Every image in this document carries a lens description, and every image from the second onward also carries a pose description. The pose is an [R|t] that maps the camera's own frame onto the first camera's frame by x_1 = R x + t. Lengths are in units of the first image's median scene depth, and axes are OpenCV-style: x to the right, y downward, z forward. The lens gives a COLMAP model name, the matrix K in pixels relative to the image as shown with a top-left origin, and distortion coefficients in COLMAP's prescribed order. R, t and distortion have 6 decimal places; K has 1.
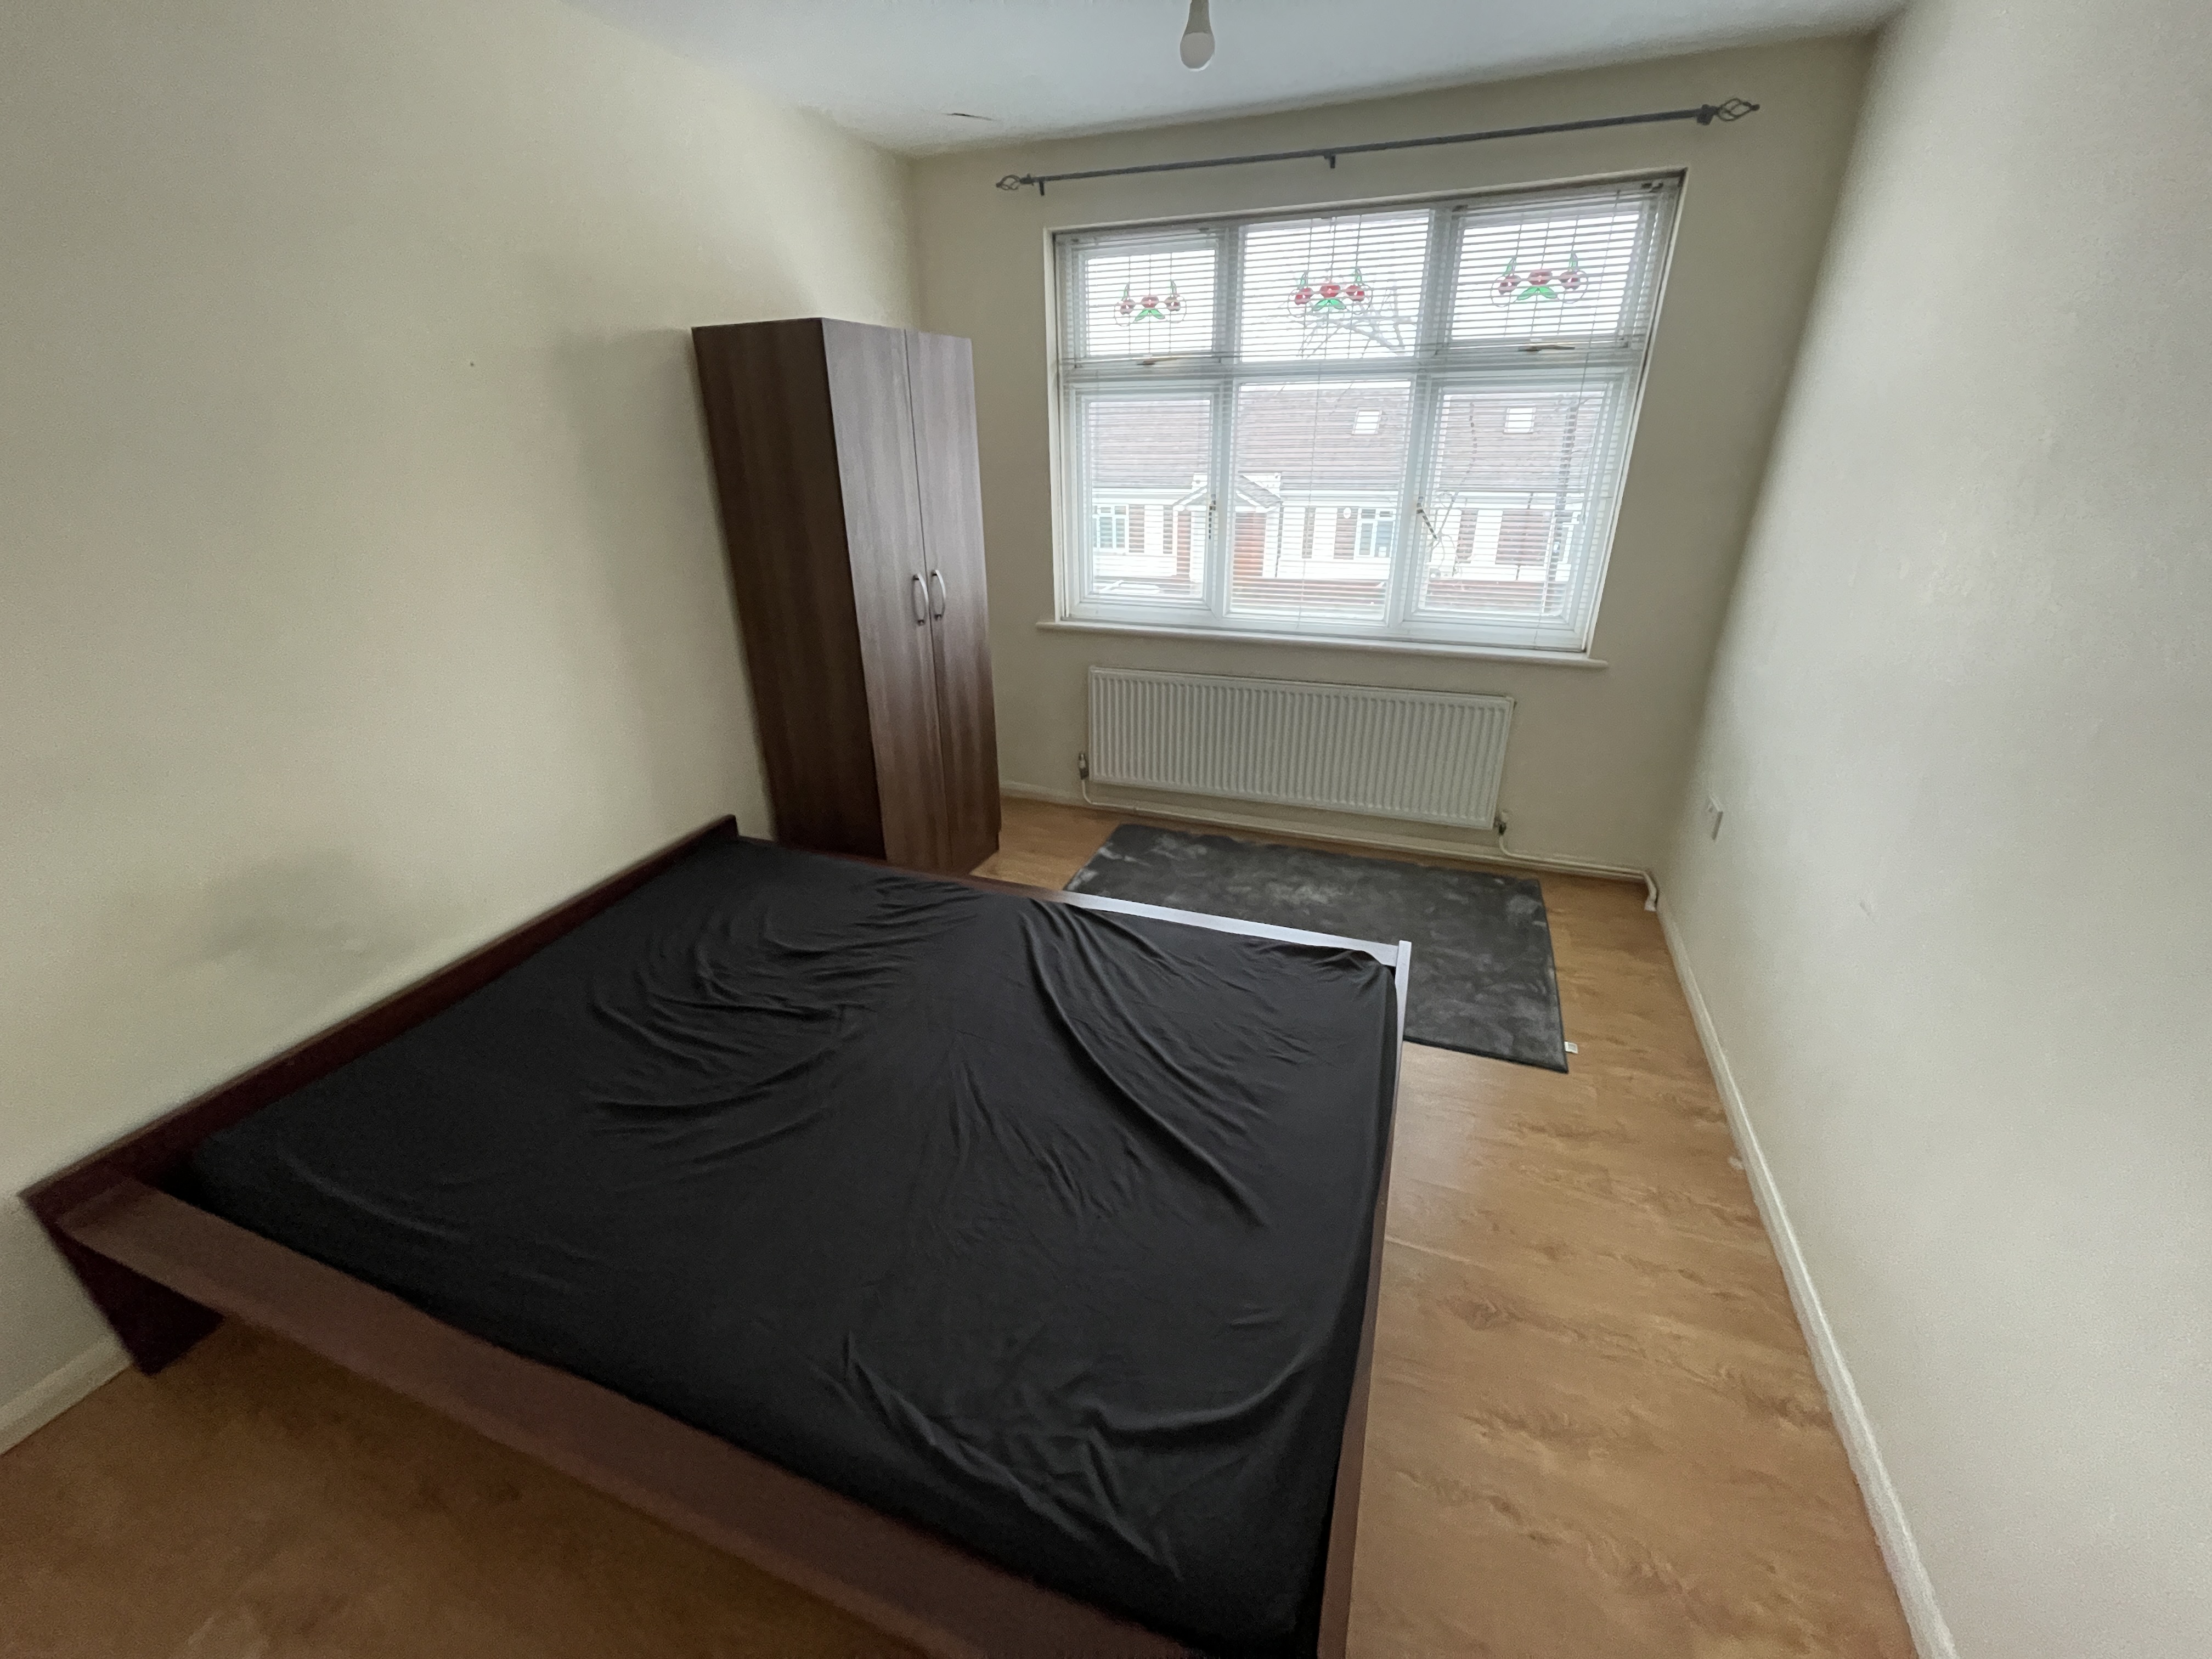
lens RADIAL K [[890.7, 0, 1098.6], [0, 890.7, 818.3], [0, 0, 1]] dist [-0.000100, -0.000167]
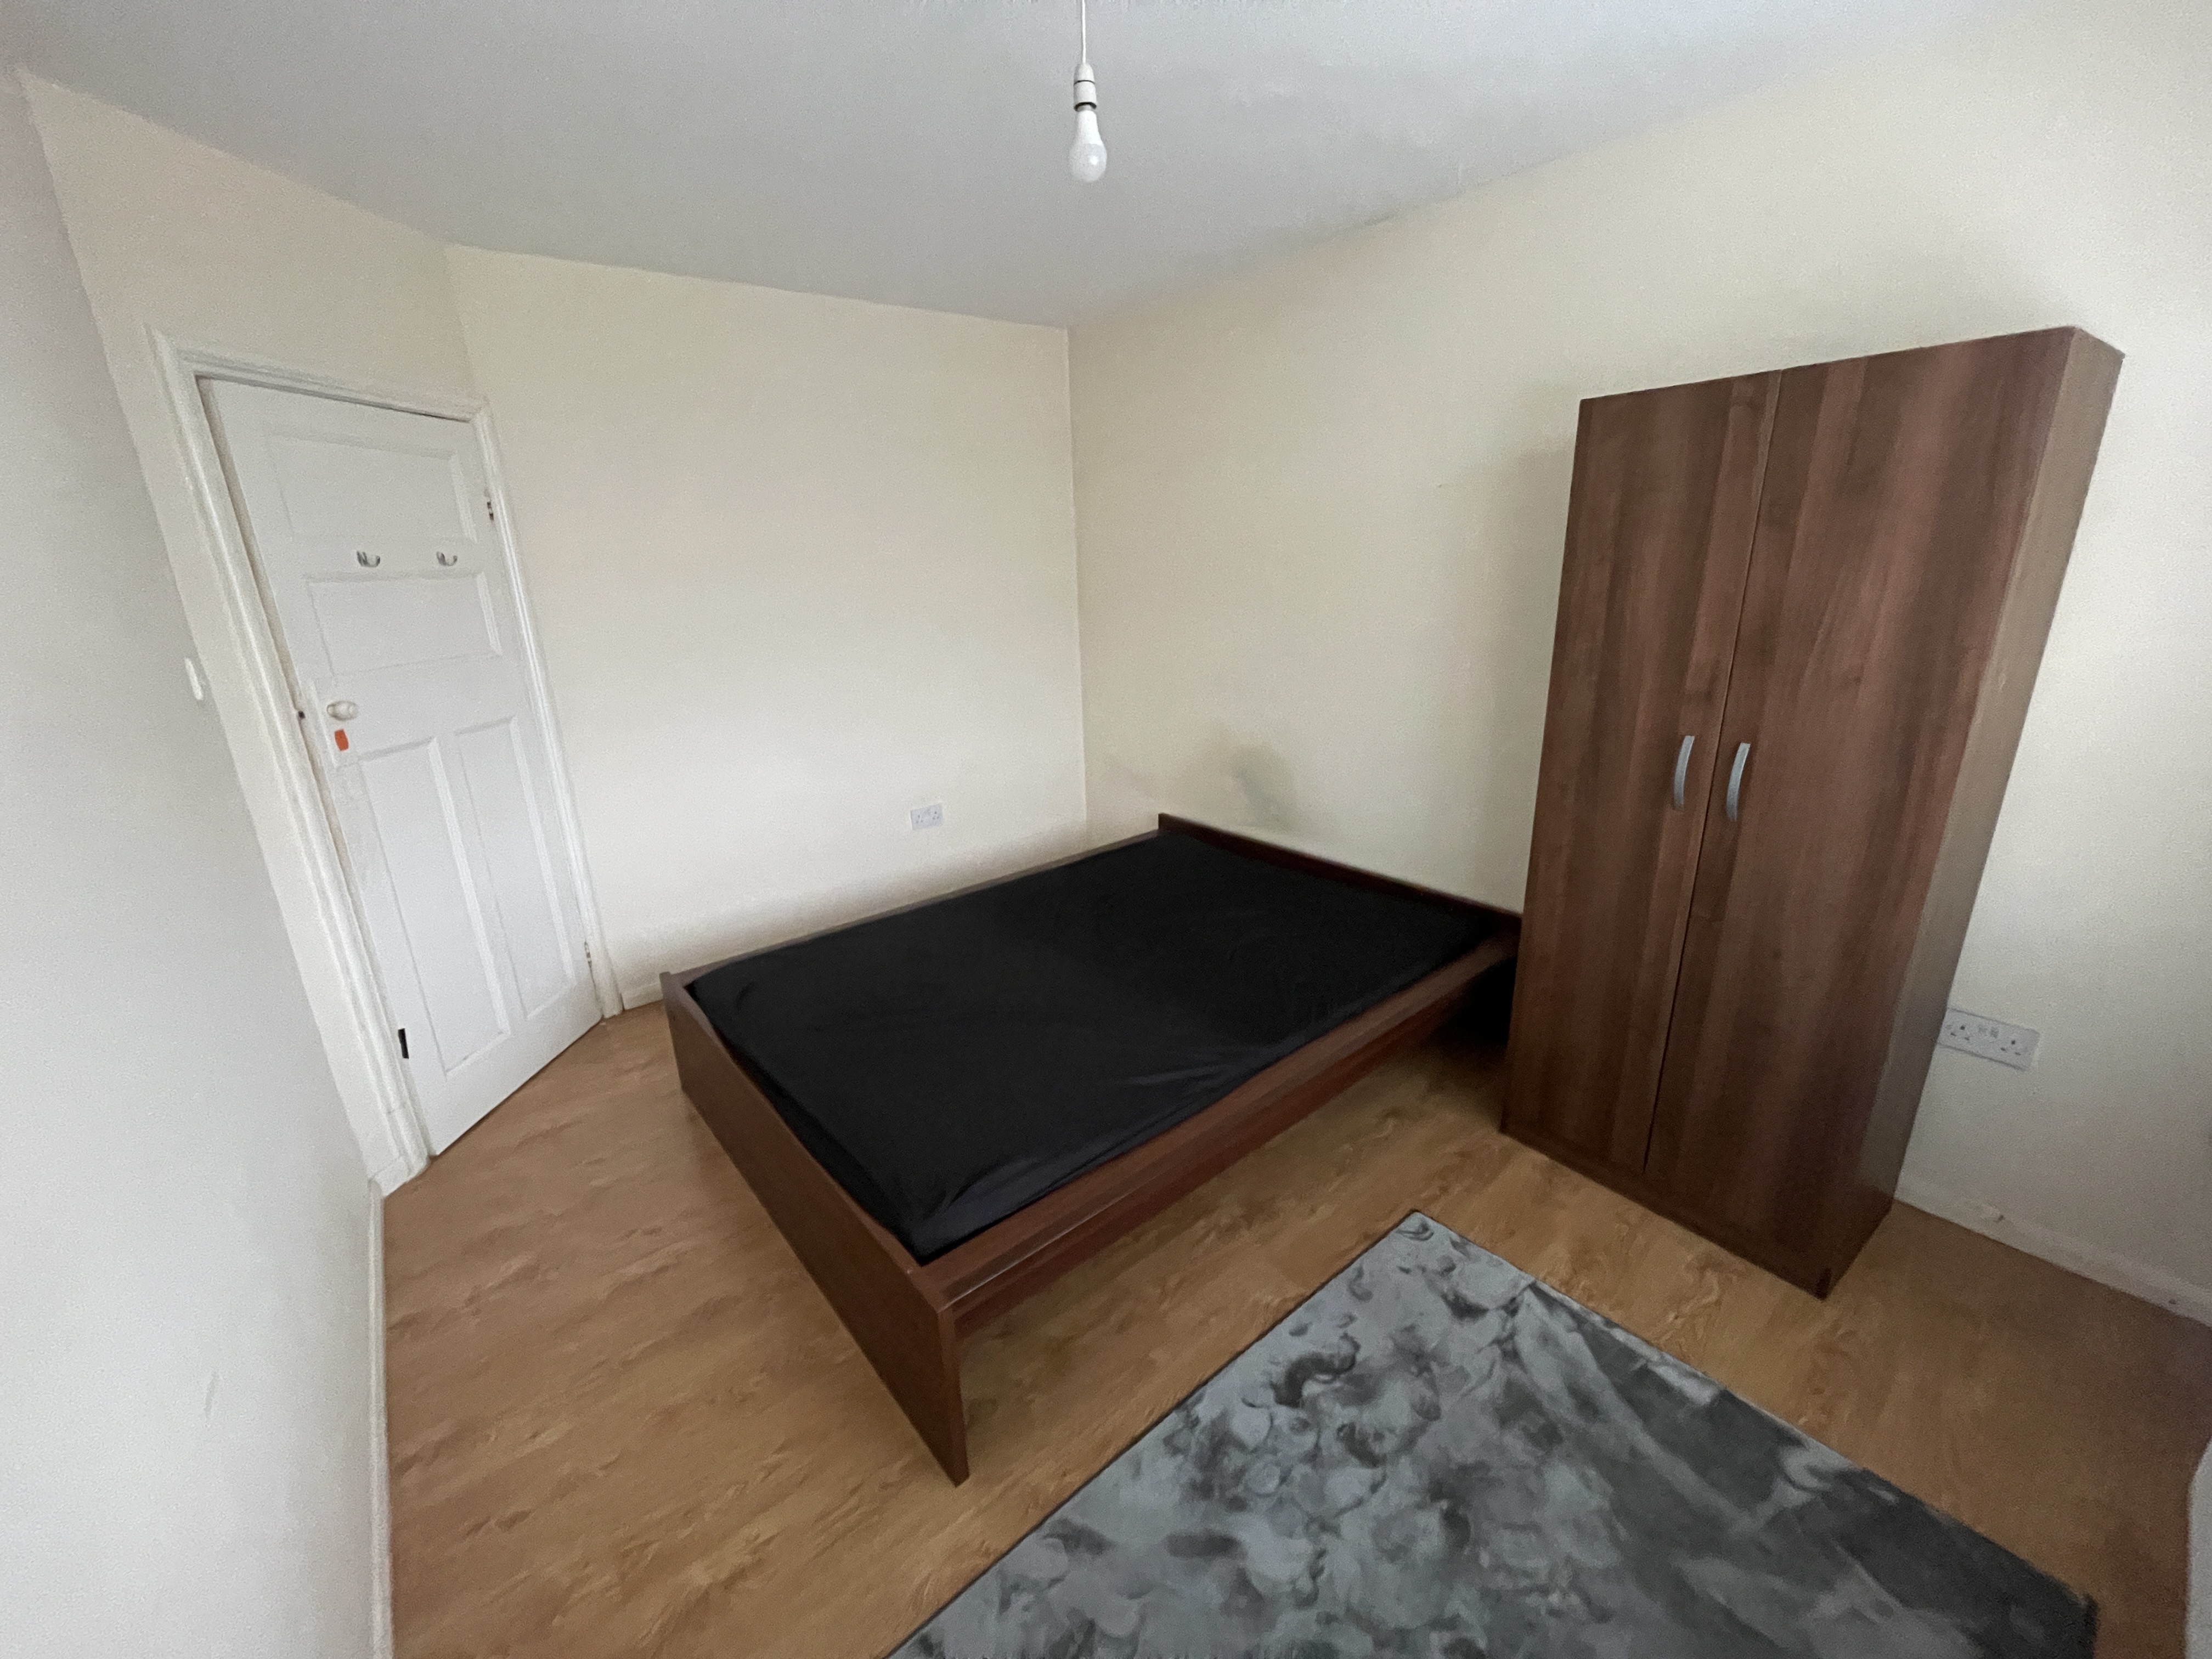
lens RADIAL K [[890.7, 0, 1098.6], [0, 890.7, 818.3], [0, 0, 1]] dist [-0.000100, -0.000167]
pose [[-0.498655, 0.270576, -0.823487, 0.777333], [-0.316771, 0.827434, 0.463691, -0.524936], [0.806845, 0.492079, -0.326894, 1.199209]]
